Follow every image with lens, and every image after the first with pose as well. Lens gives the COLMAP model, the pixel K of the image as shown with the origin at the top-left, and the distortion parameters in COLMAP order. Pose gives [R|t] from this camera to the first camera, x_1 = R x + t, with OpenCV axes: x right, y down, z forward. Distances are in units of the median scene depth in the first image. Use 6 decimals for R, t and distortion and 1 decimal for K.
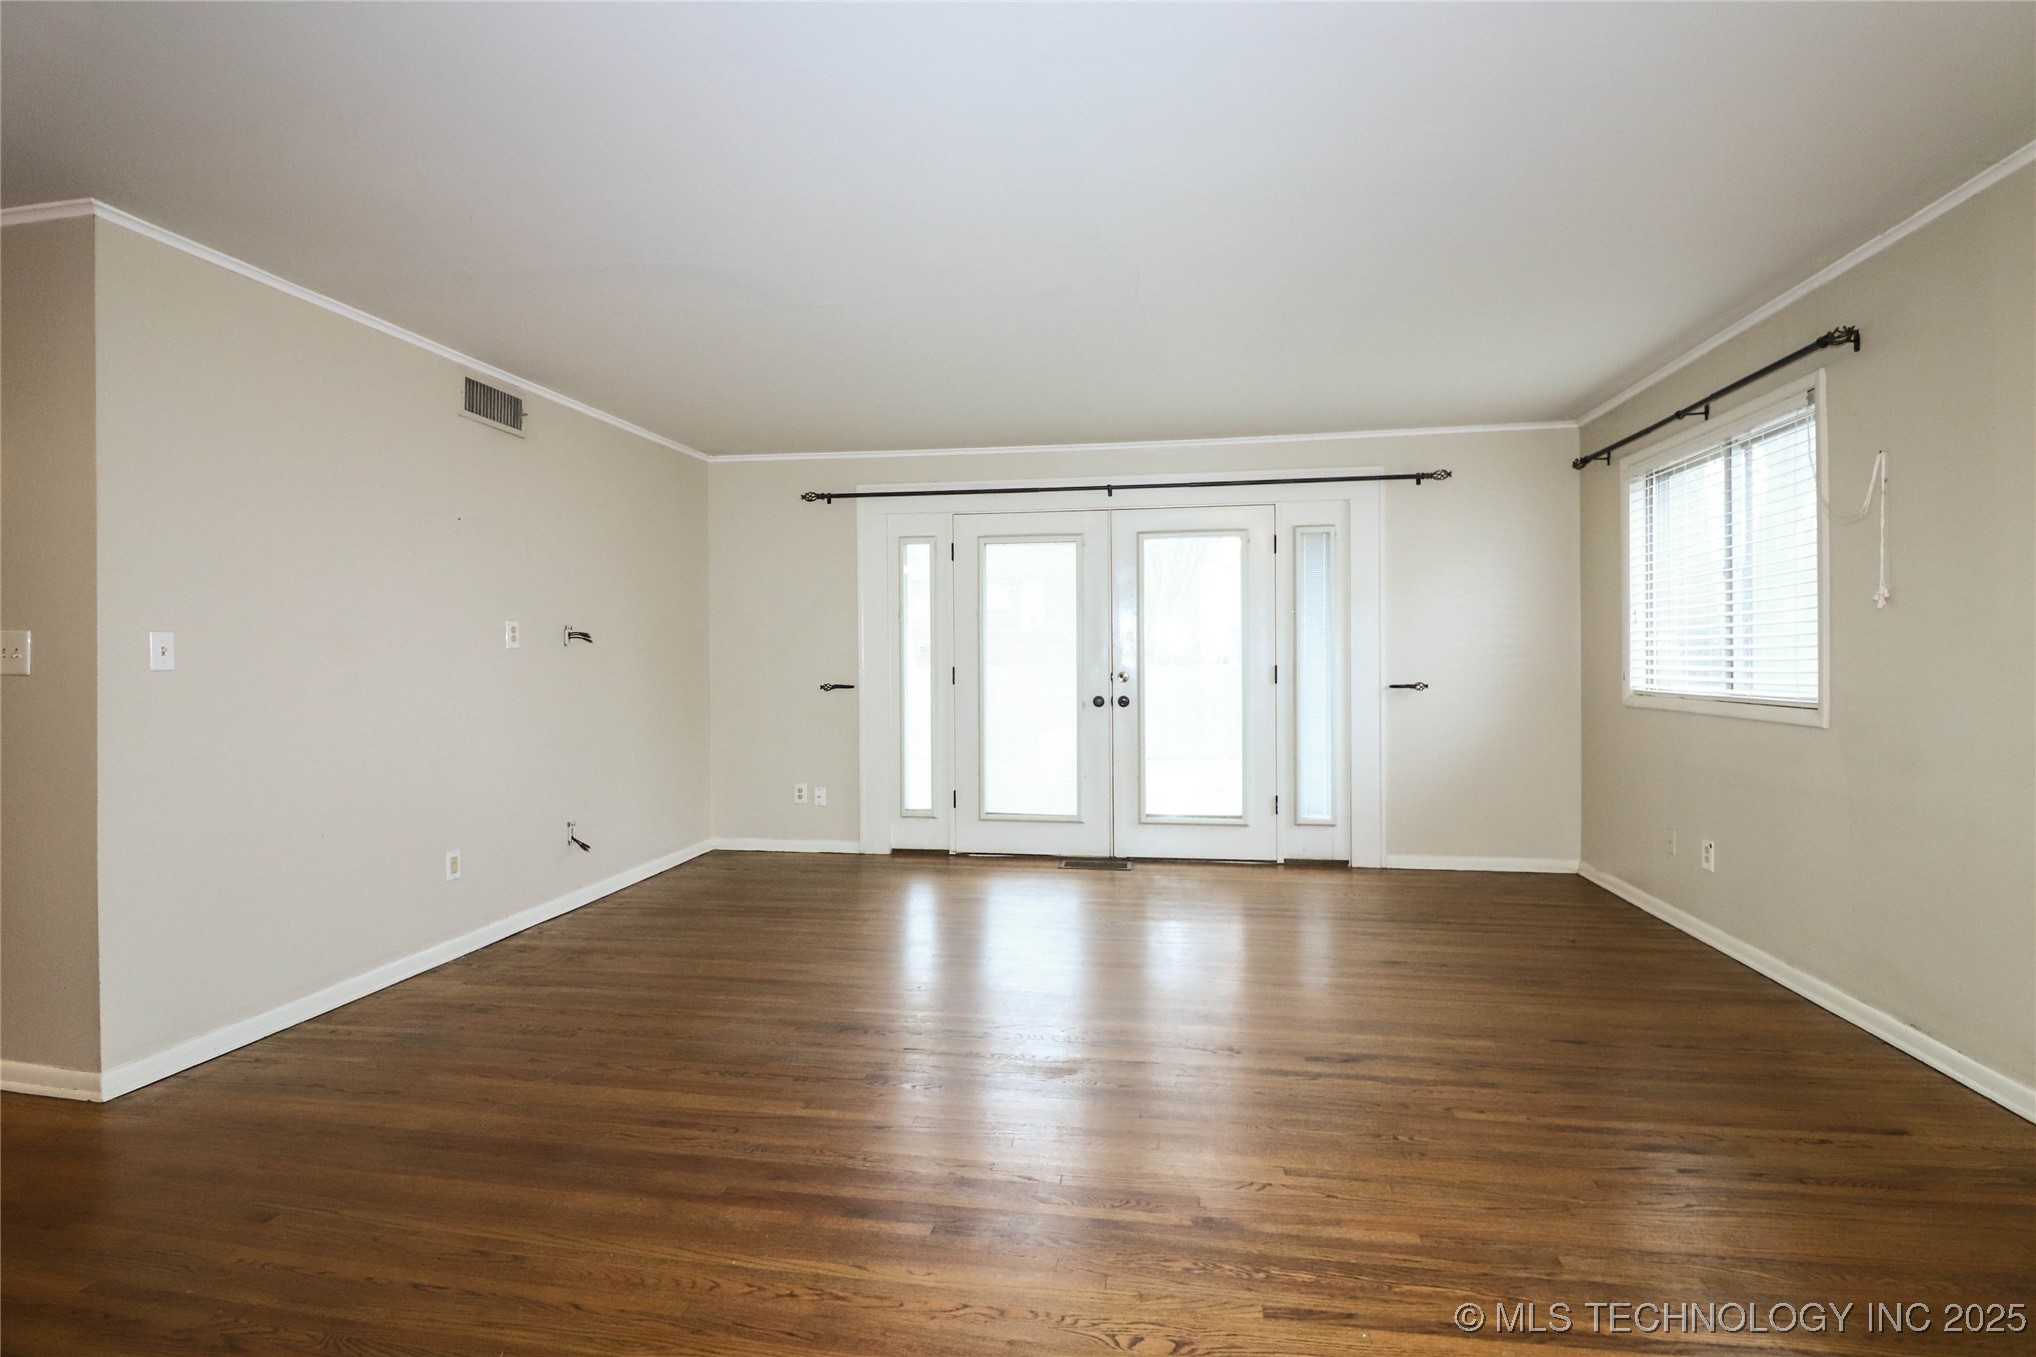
lens RADIAL K [[965.0, 0, 1030.5], [0, 965.0, 653.8], [0, 0, 1]] dist [0.002937, -0.011142]
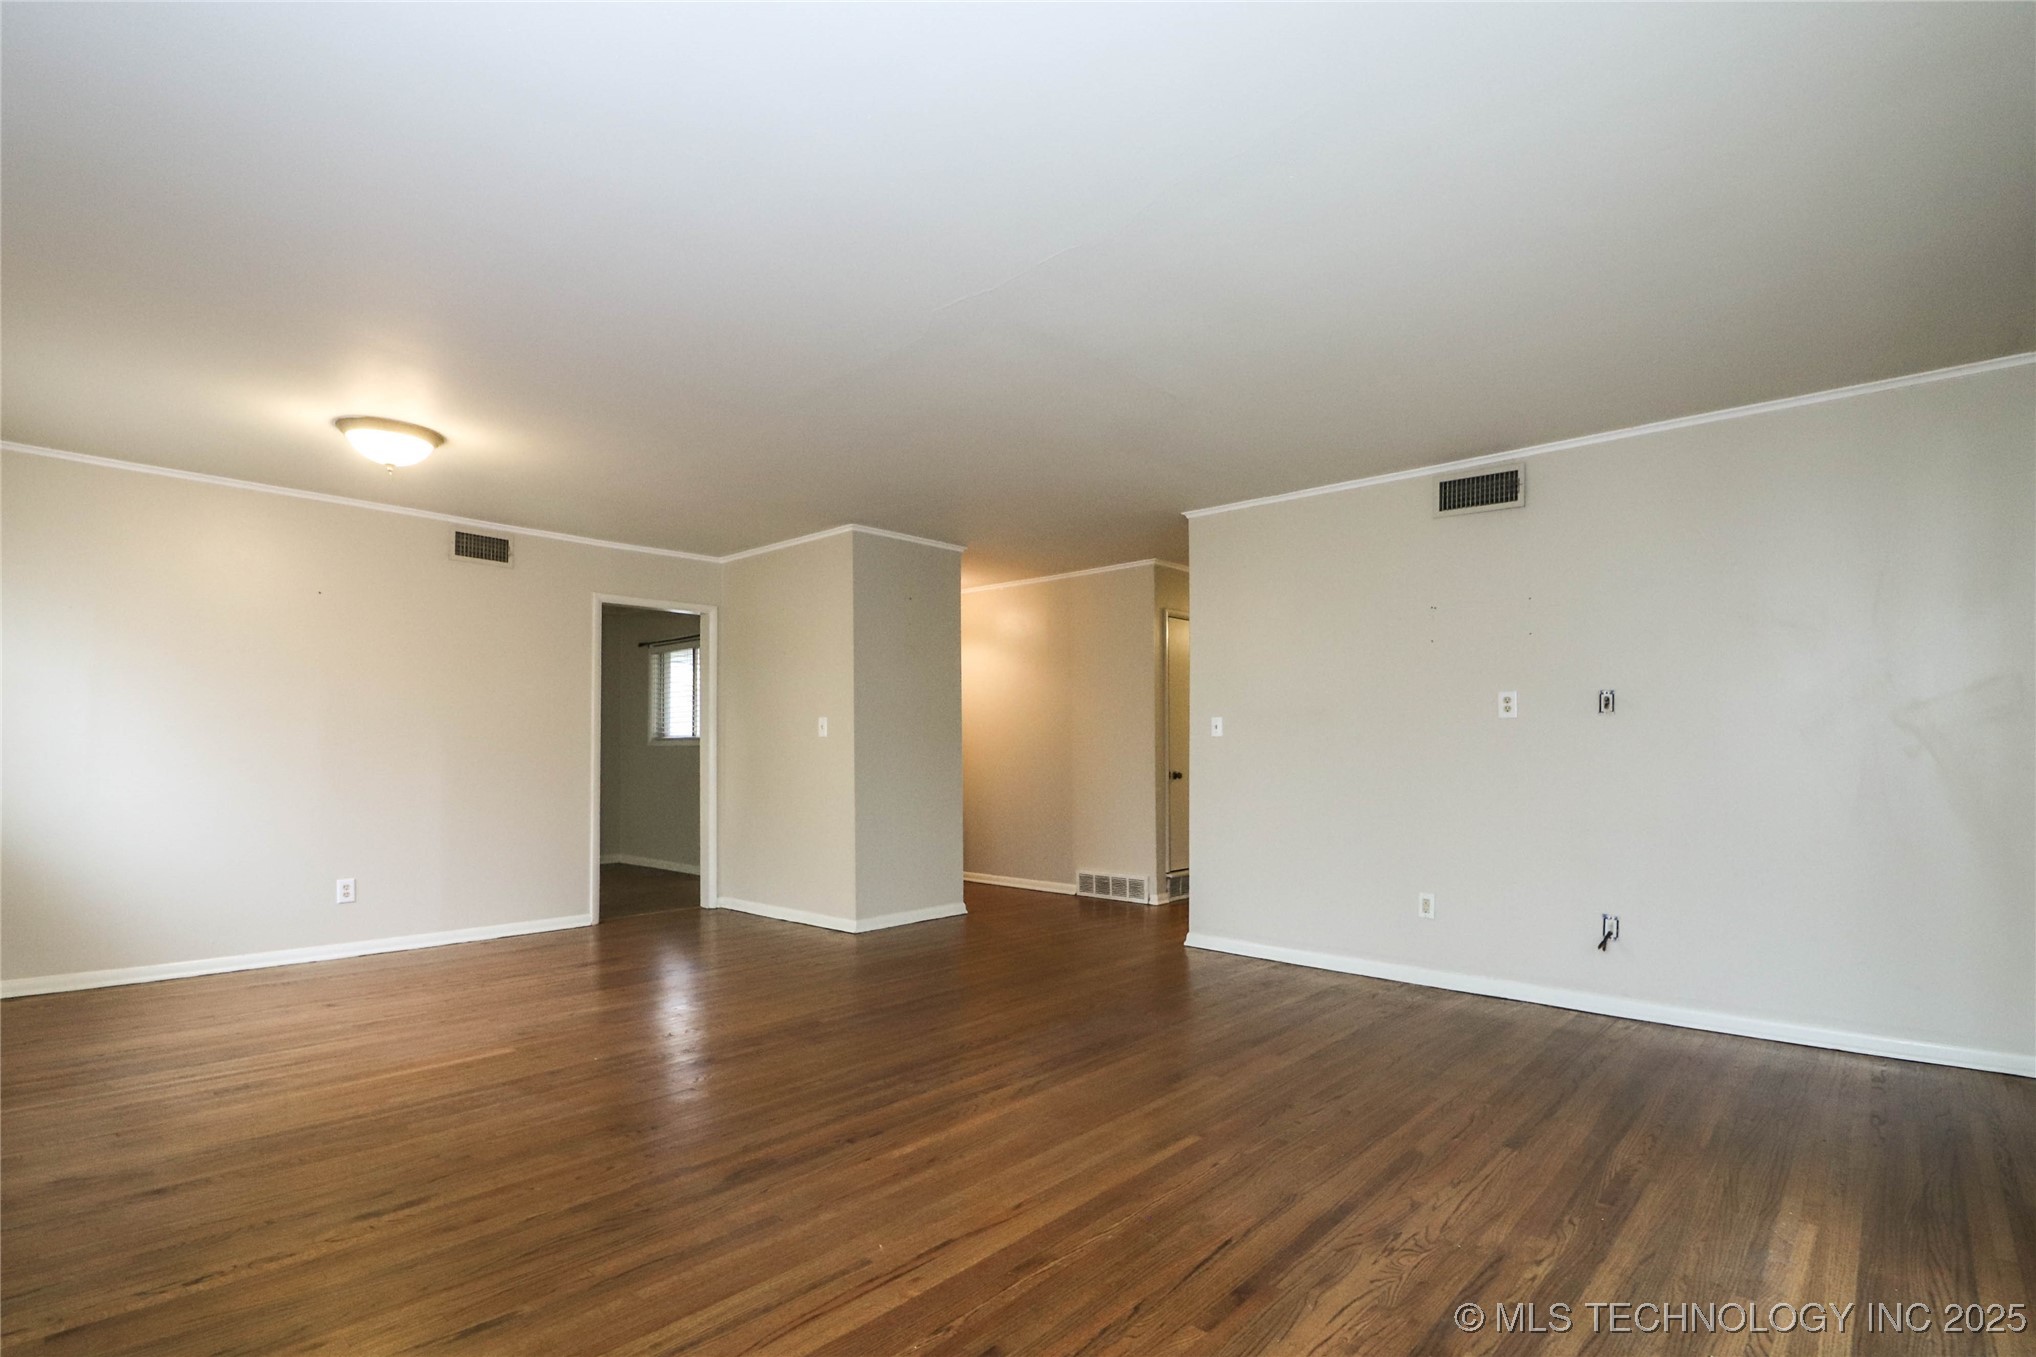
lens RADIAL K [[965.0, 0, 982.0], [0, 965.0, 732.3], [0, 0, 1]] dist [0.002937, -0.011142]
pose [[-0.558662, -0.015744, -0.829246, 0.479954], [-0.001236, 0.999835, -0.018150, 0.022057], [0.829394, -0.009115, -0.558589, 0.860321]]
